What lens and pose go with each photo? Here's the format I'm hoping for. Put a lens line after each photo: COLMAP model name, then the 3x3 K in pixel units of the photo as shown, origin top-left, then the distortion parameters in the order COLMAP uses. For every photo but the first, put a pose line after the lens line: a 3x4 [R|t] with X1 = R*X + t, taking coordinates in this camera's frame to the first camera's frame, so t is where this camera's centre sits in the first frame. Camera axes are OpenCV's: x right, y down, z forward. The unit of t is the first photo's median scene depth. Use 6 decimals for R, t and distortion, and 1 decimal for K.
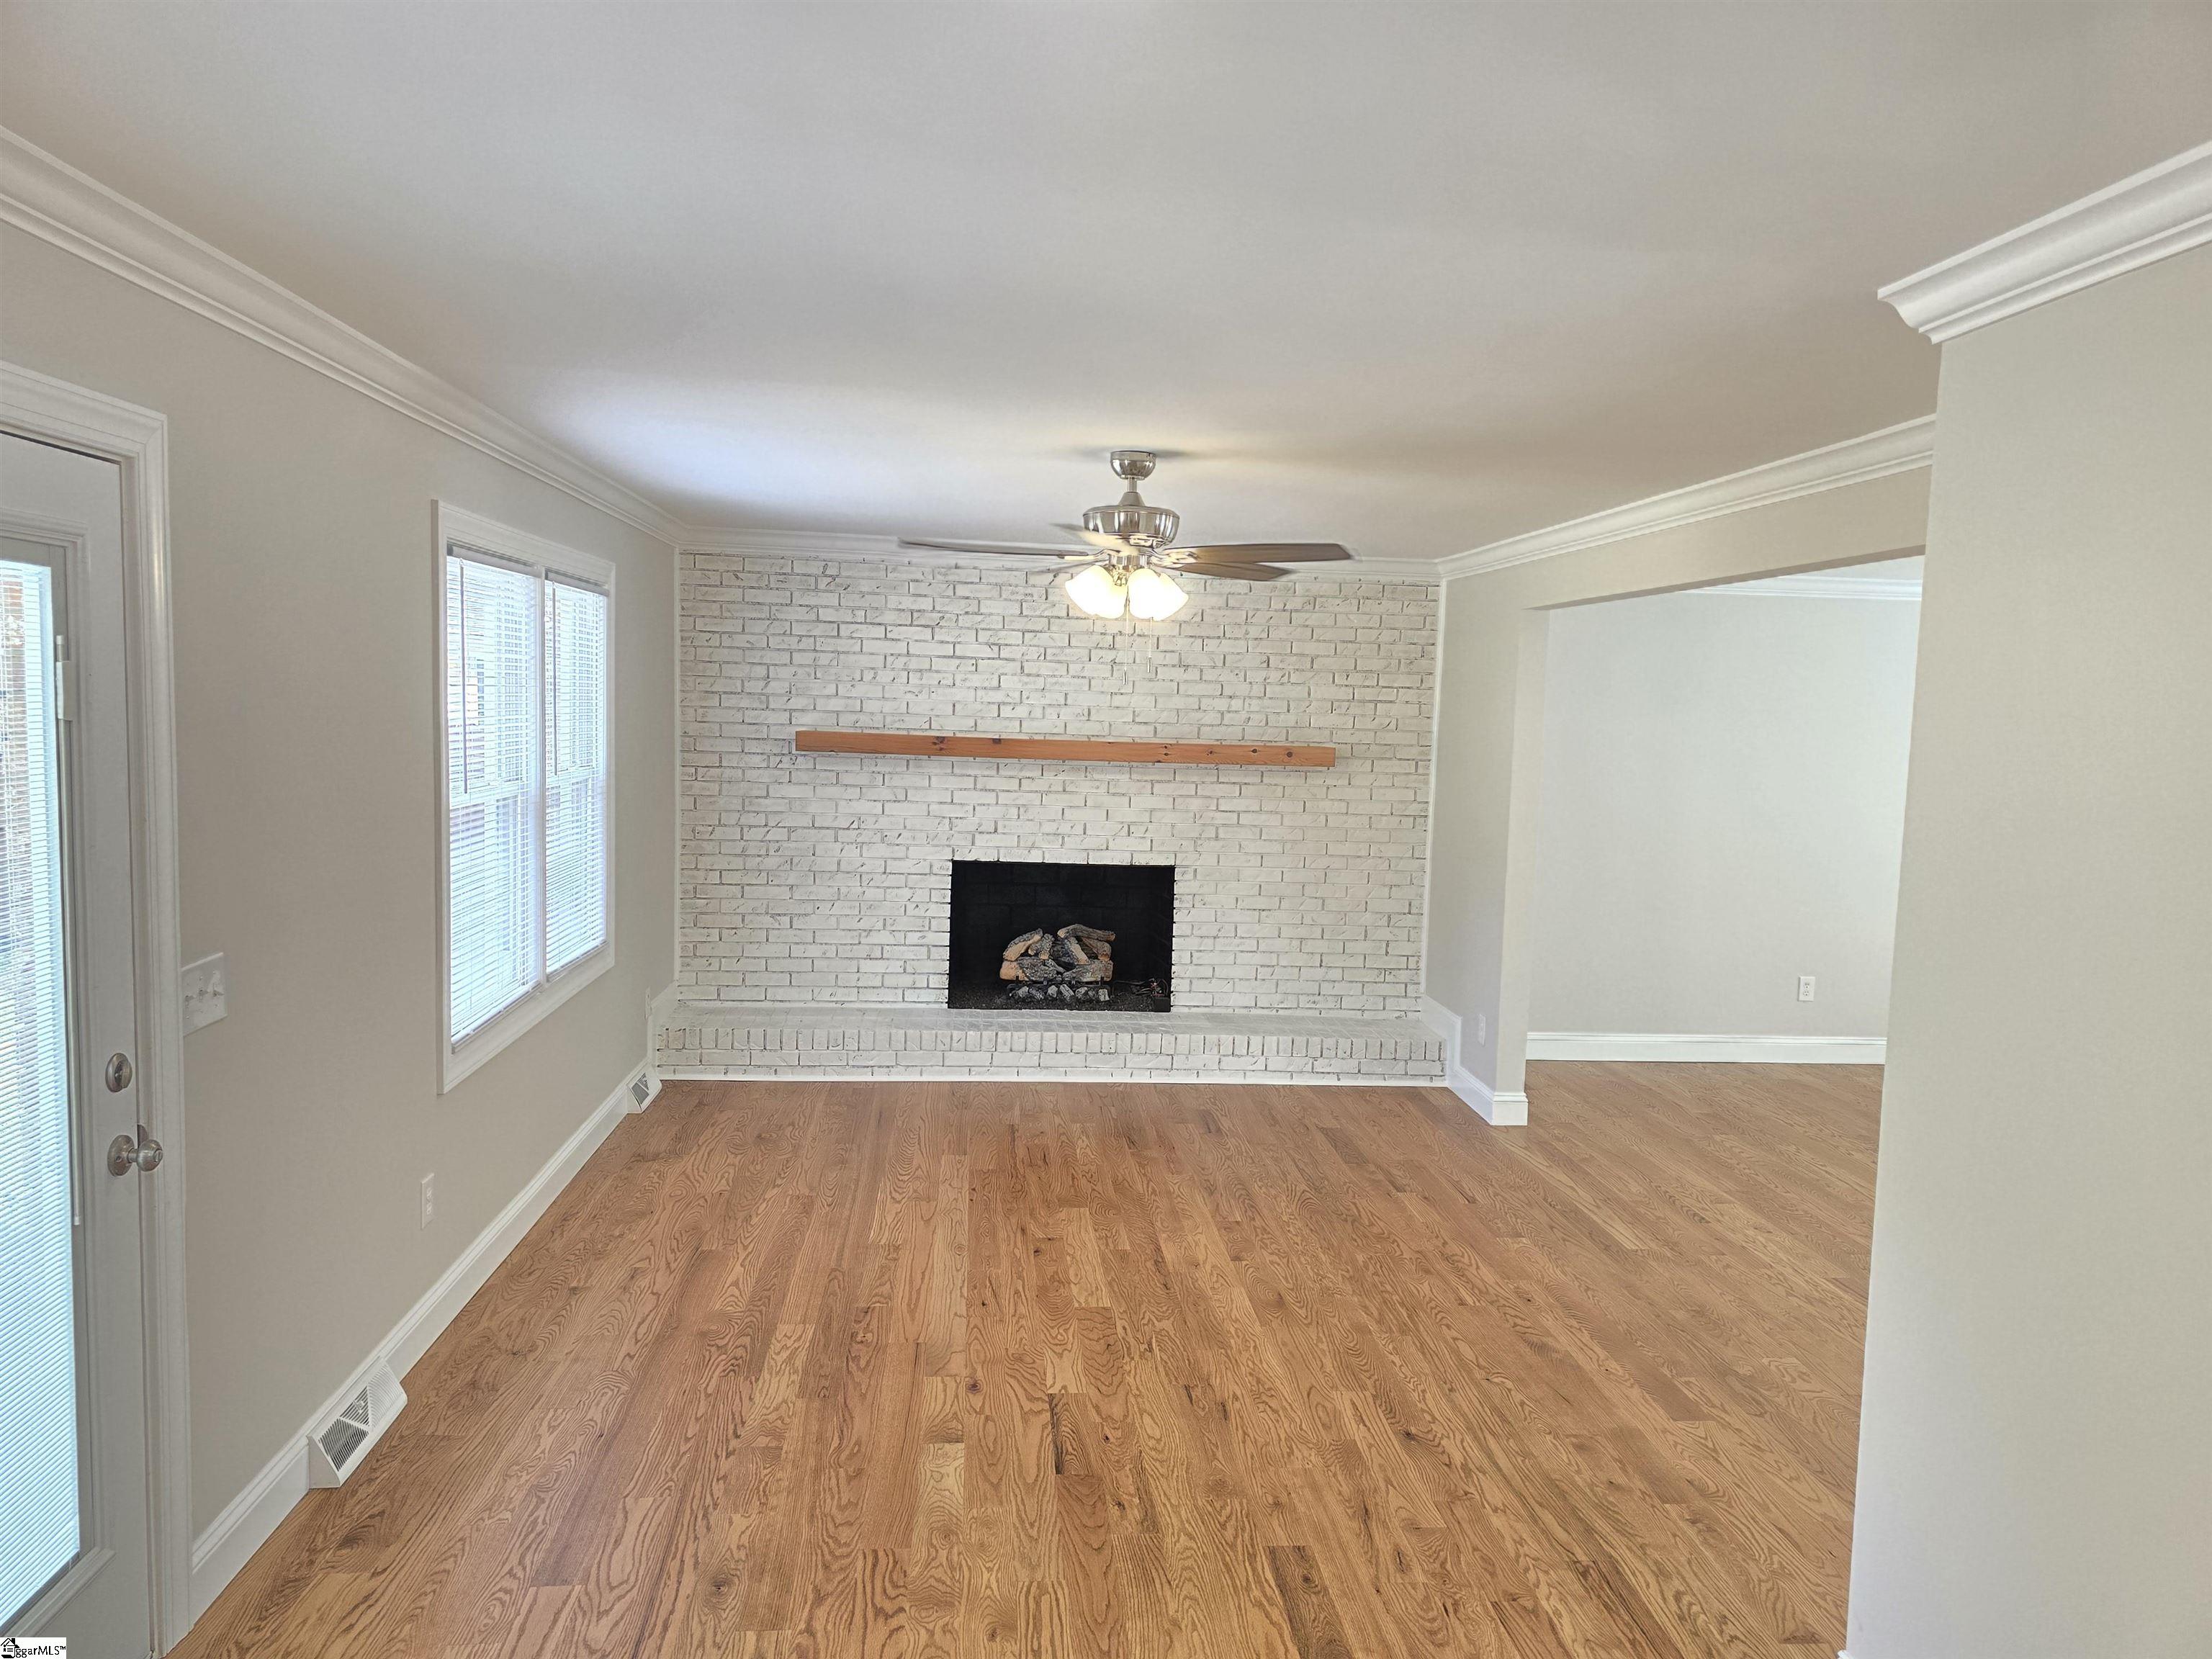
lens RADIAL K [[1495.0, 0, 1116.3], [0, 1495.0, 821.0], [0, 0, 1]] dist [0.001948, -0.005510]
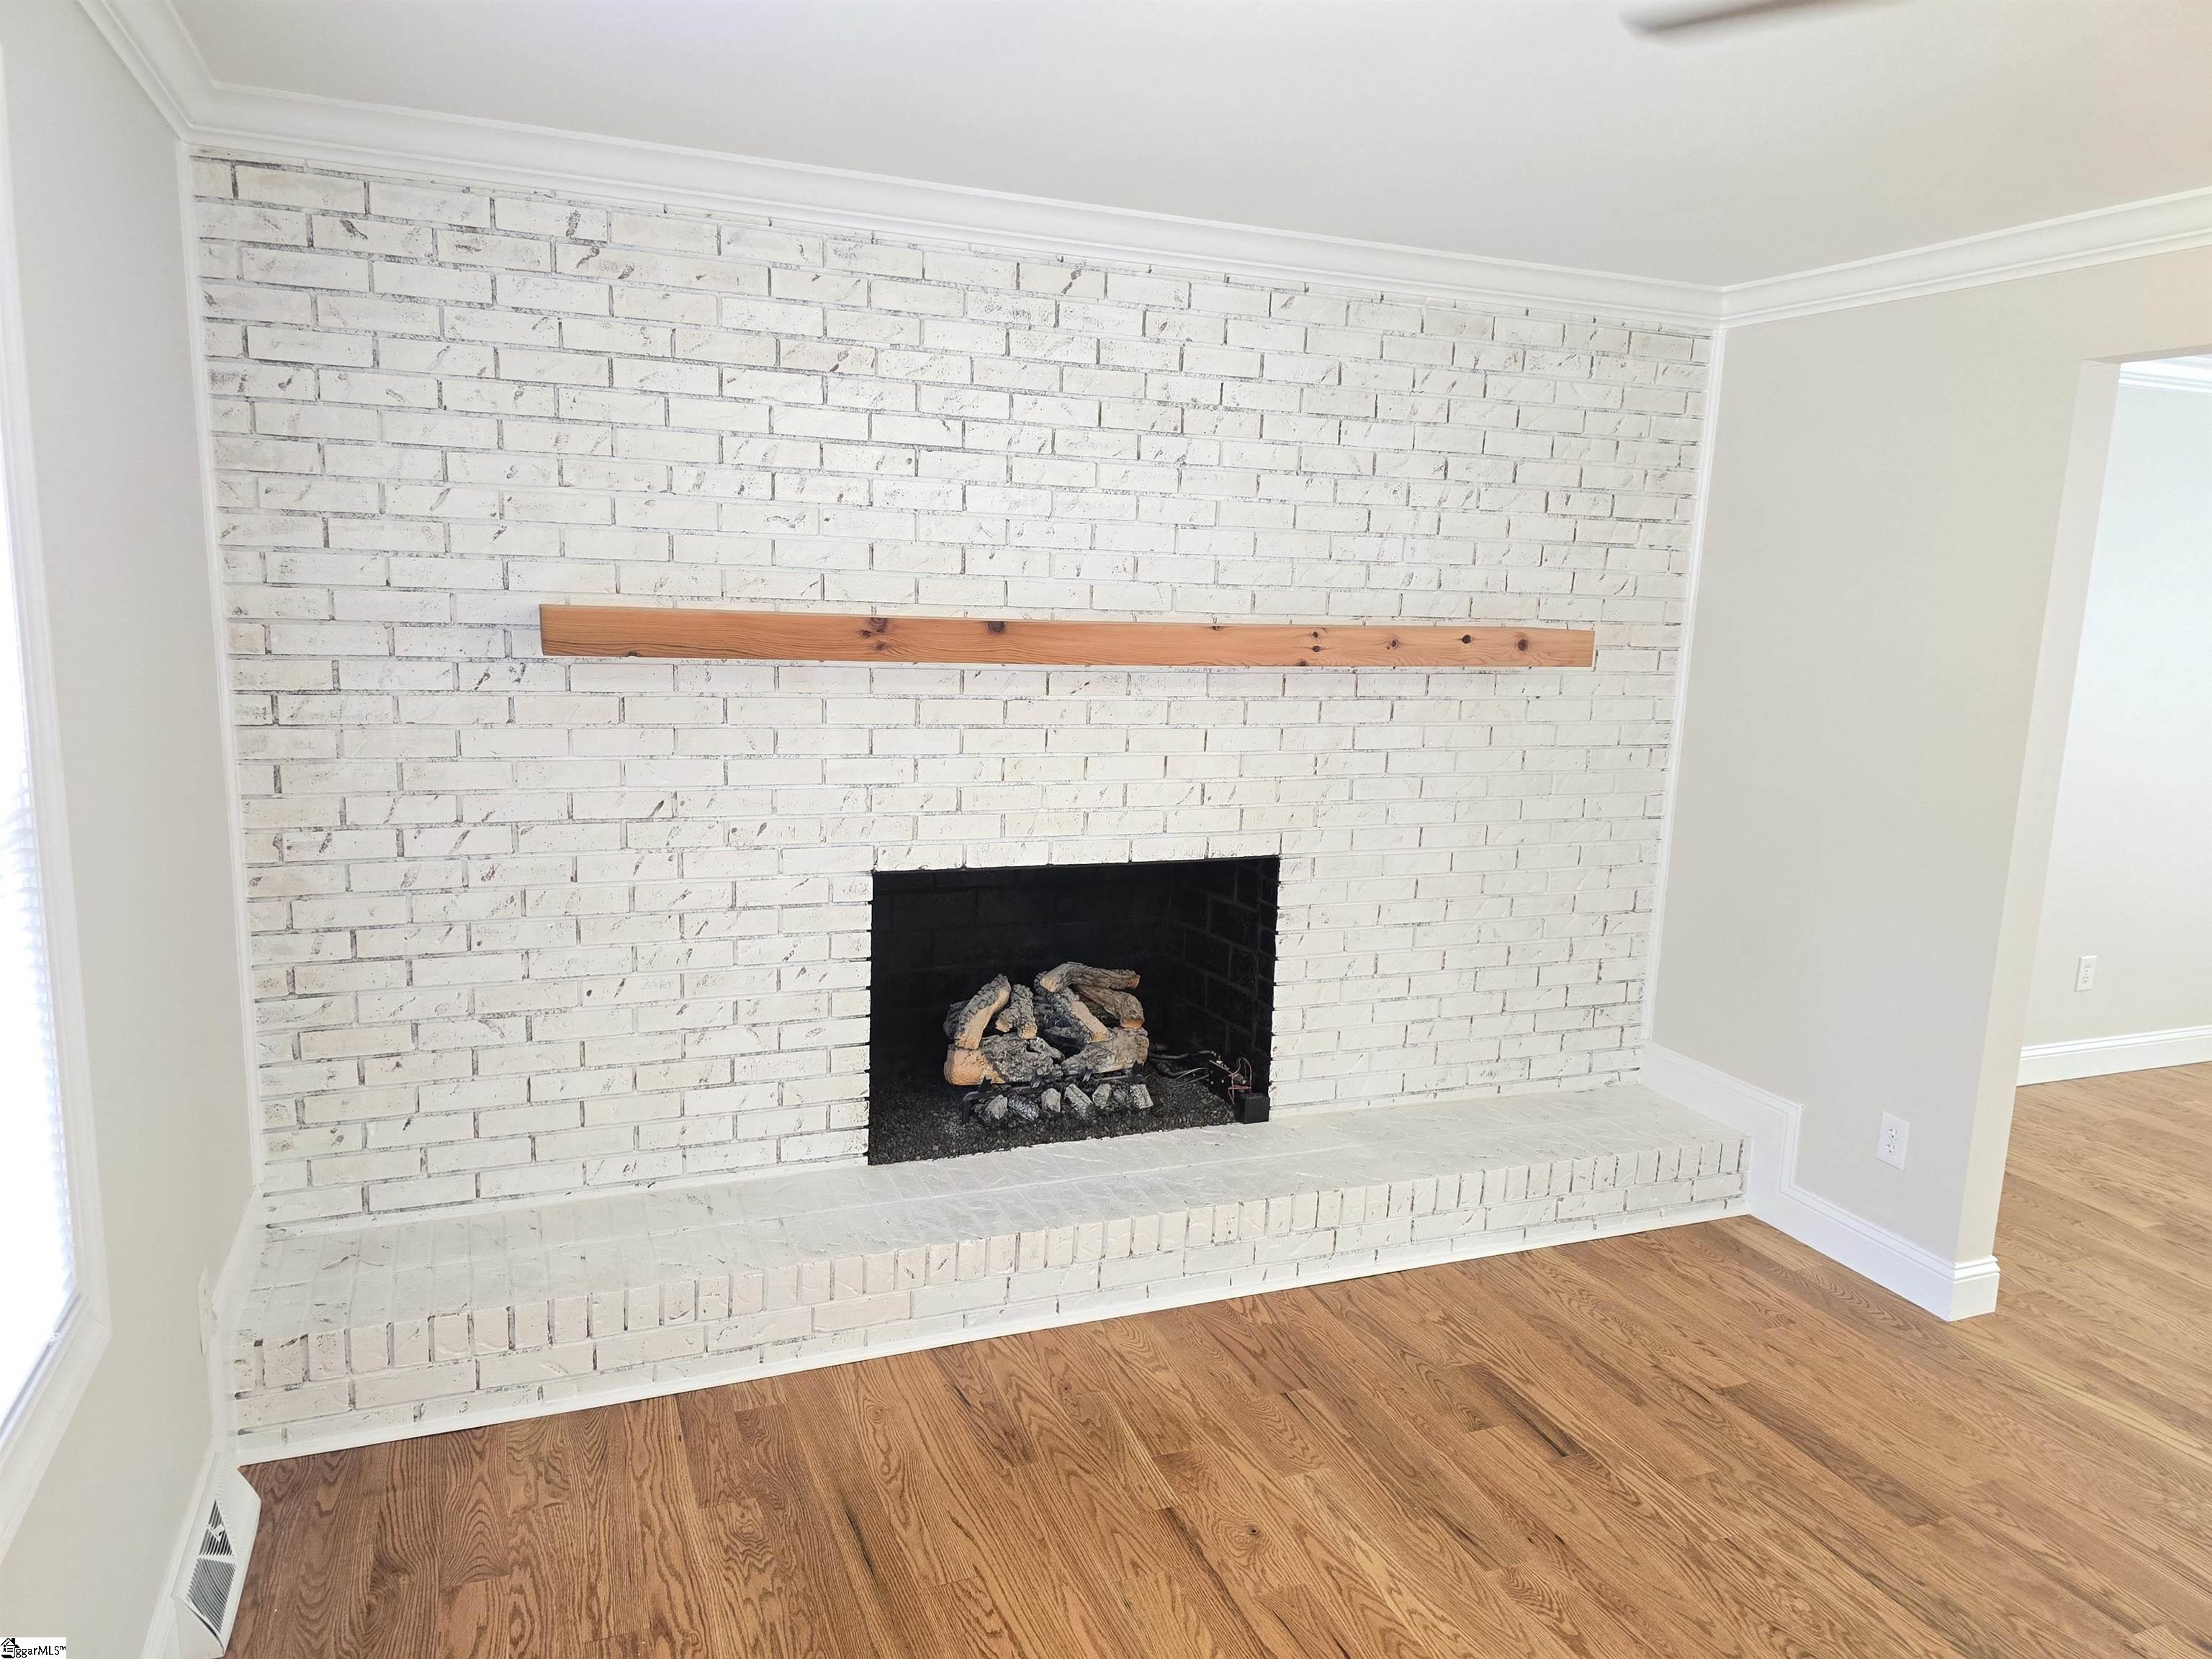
lens RADIAL K [[1495.0, 0, 1107.1], [0, 1495.0, 830.8], [0, 0, 1]] dist [0.001948, -0.005510]
pose [[0.958374, -0.048500, 0.281366, -0.174428], [0.019413, 0.994255, 0.105262, -0.037027], [-0.284855, -0.095418, 0.953810, 0.522171]]
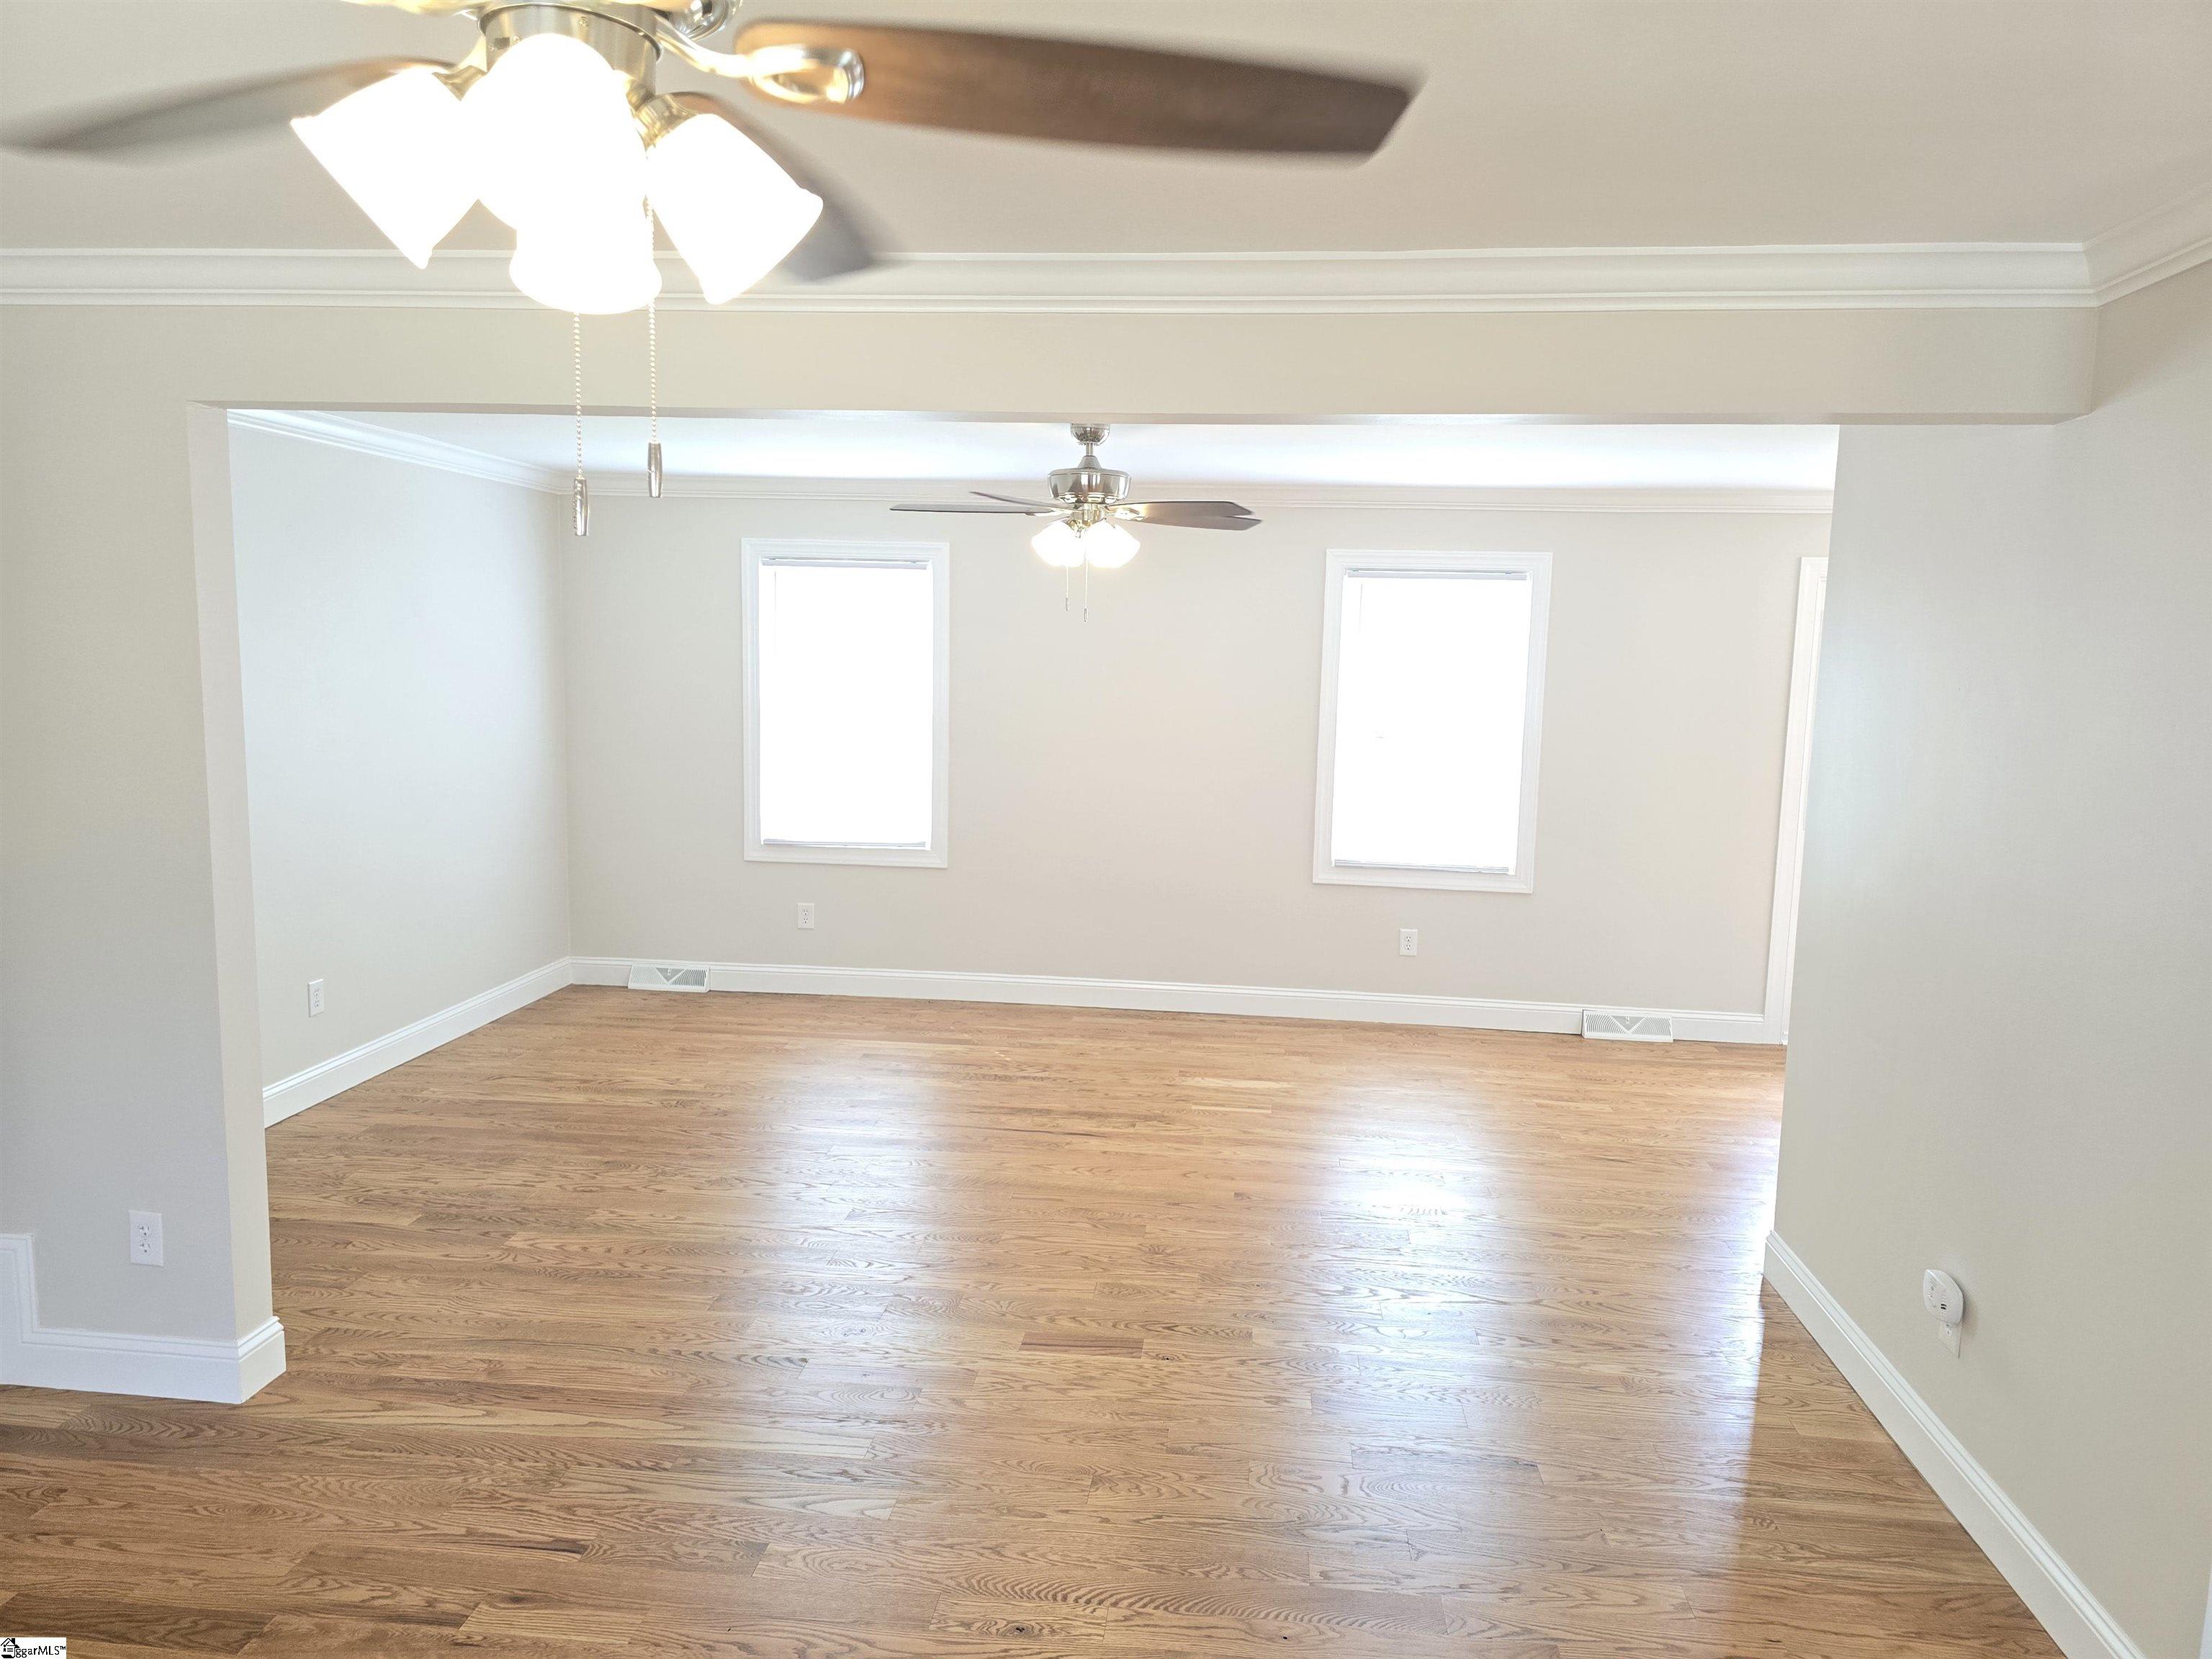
lens RADIAL K [[1495.0, 0, 1116.1], [0, 1495.0, 831.0], [0, 0, 1]] dist [0.001948, -0.005510]
pose [[0.192910, -0.154355, 0.969000, -0.149921], [0.068637, 0.987253, 0.143598, -0.044044], [-0.978813, 0.038808, 0.201045, 0.529177]]
